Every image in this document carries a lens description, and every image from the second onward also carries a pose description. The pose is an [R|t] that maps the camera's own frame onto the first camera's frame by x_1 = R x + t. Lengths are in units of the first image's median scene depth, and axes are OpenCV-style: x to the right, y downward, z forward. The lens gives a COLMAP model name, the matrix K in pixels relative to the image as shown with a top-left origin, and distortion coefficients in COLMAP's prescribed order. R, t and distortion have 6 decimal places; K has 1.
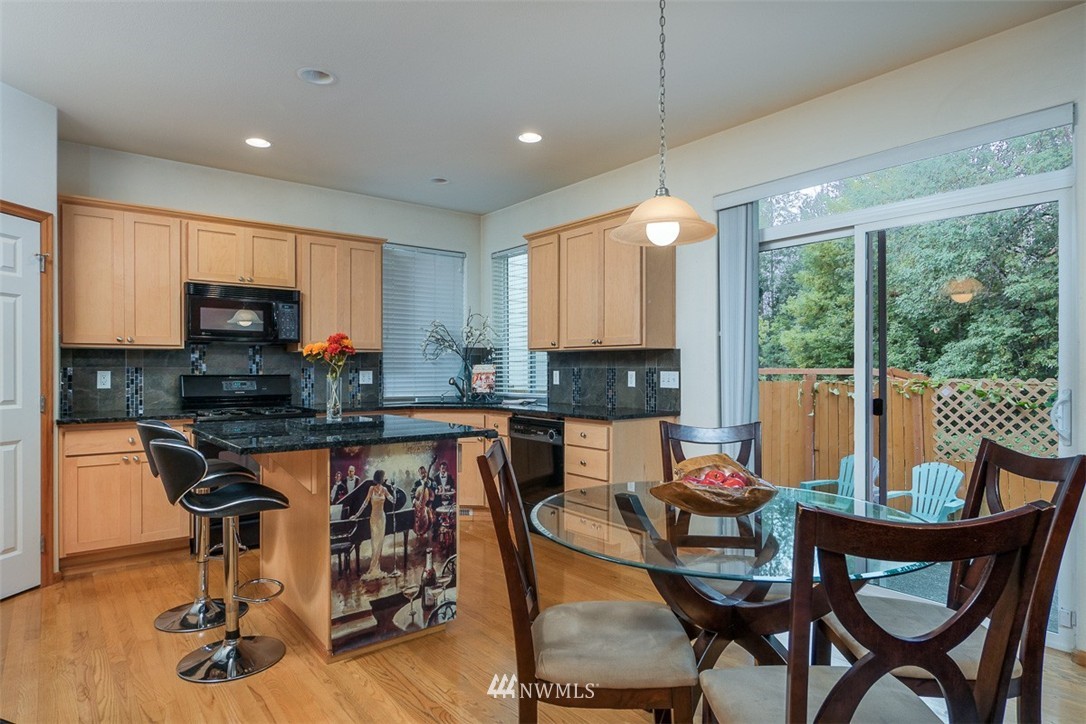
lens RADIAL K [[609.6, 0, 548.8], [0, 609.6, 370.7], [0, 0, 1]] dist [-0.003042, -0.001183]
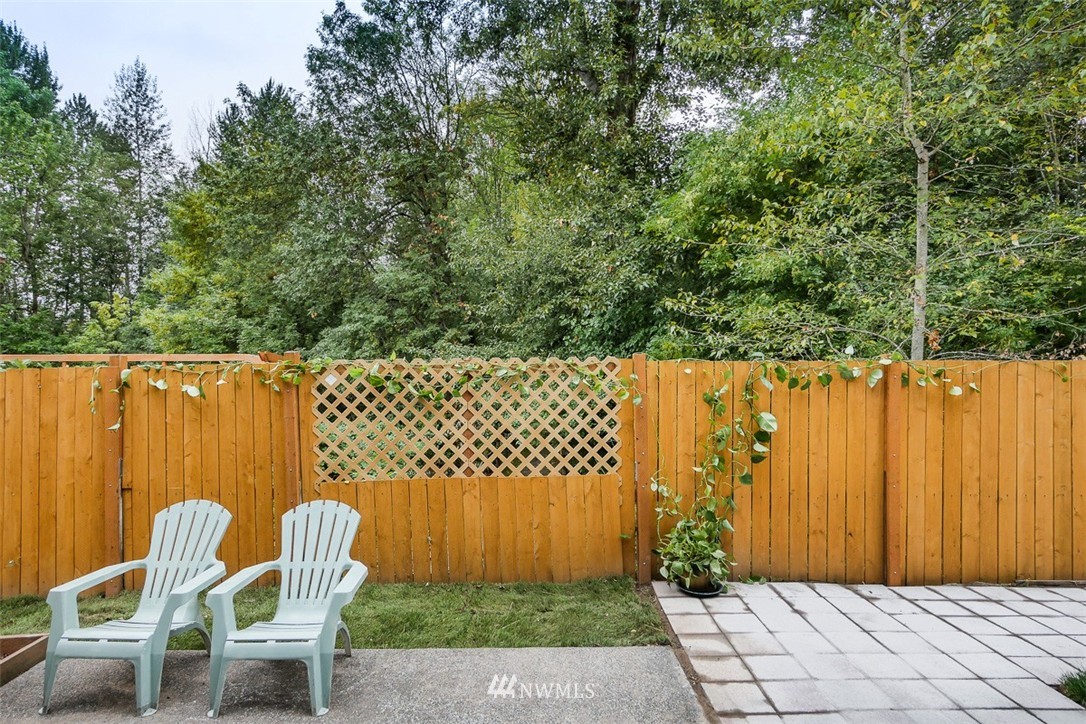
lens RADIAL K [[652.6, 0, 548.5], [0, 652.6, 359.7], [0, 0, 1]] dist [0.004104, 0.001430]
pose [[0.611424, -0.002795, 0.791298, 0.200273], [0.001595, 0.999996, 0.002299, 0.010035], [-0.791302, -0.000144, 0.611426, 0.322157]]
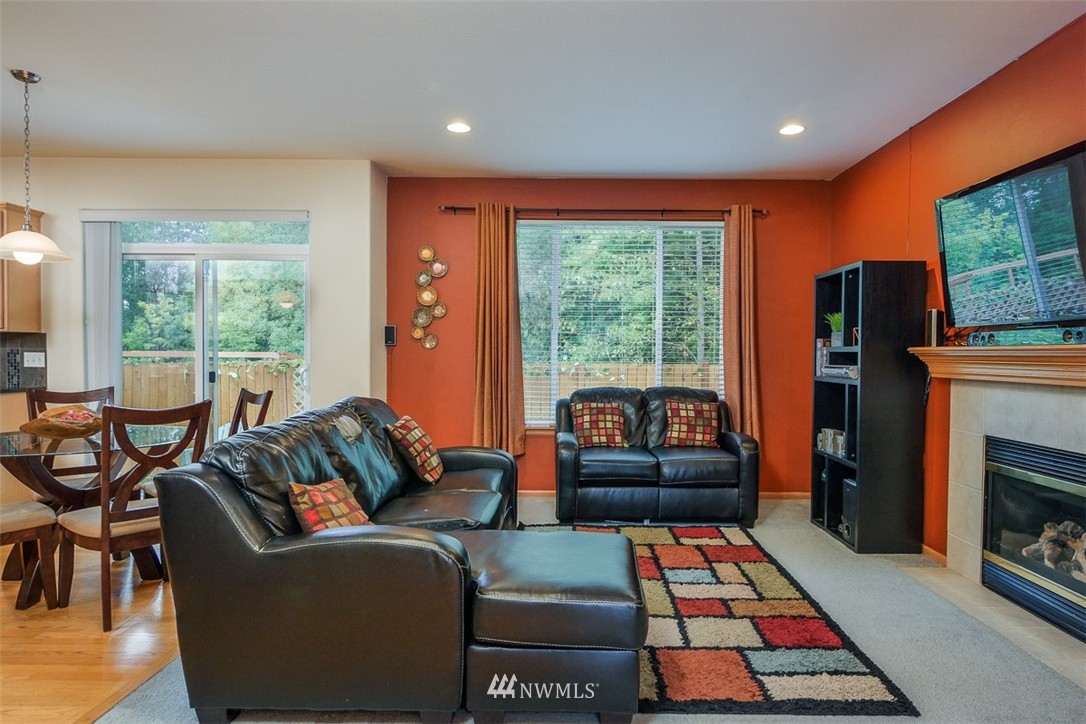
lens RADIAL K [[609.6, 0, 549.6], [0, 609.6, 367.5], [0, 0, 1]] dist [-0.003042, -0.001183]
pose [[0.622361, -0.010145, 0.782665, -0.041010], [-0.006696, 0.999810, 0.018284, 0.000880], [-0.782702, -0.016620, 0.622175, -0.205442]]
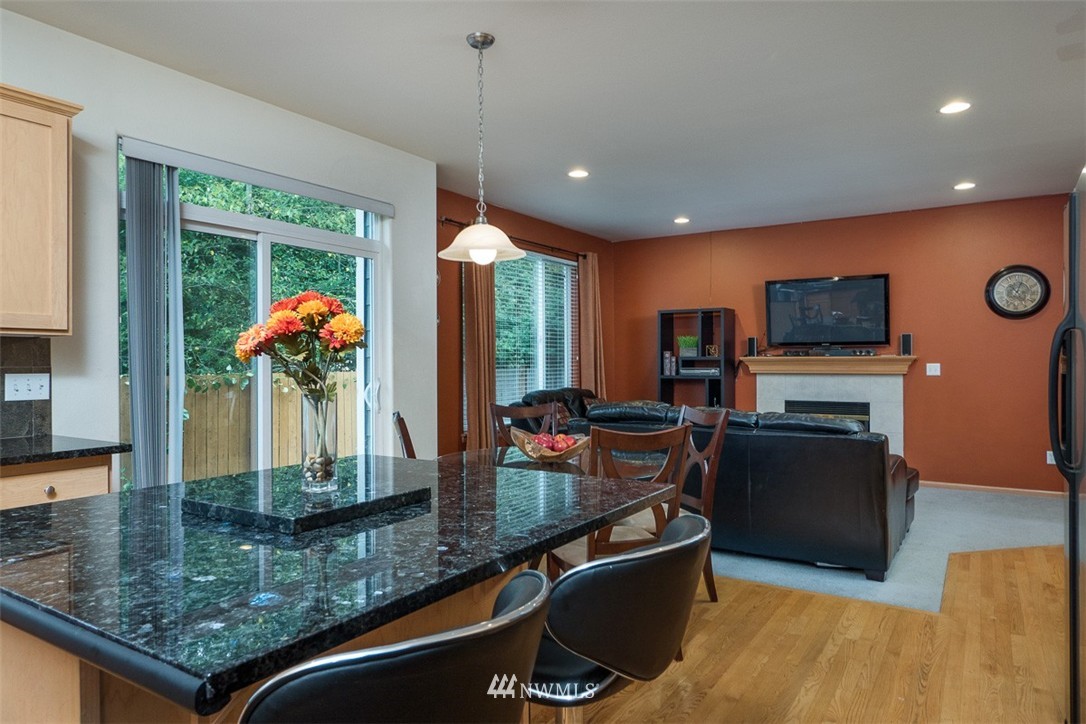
lens RADIAL K [[656.1, 0, 538.3], [0, 656.1, 359.1], [0, 0, 1]] dist [-0.039255, -0.001164]
pose [[-0.290904, 0.006015, 0.956733, -0.257021], [0.008800, 0.999955, -0.003611, -0.003057], [-0.956712, 0.007369, -0.290944, 0.305610]]
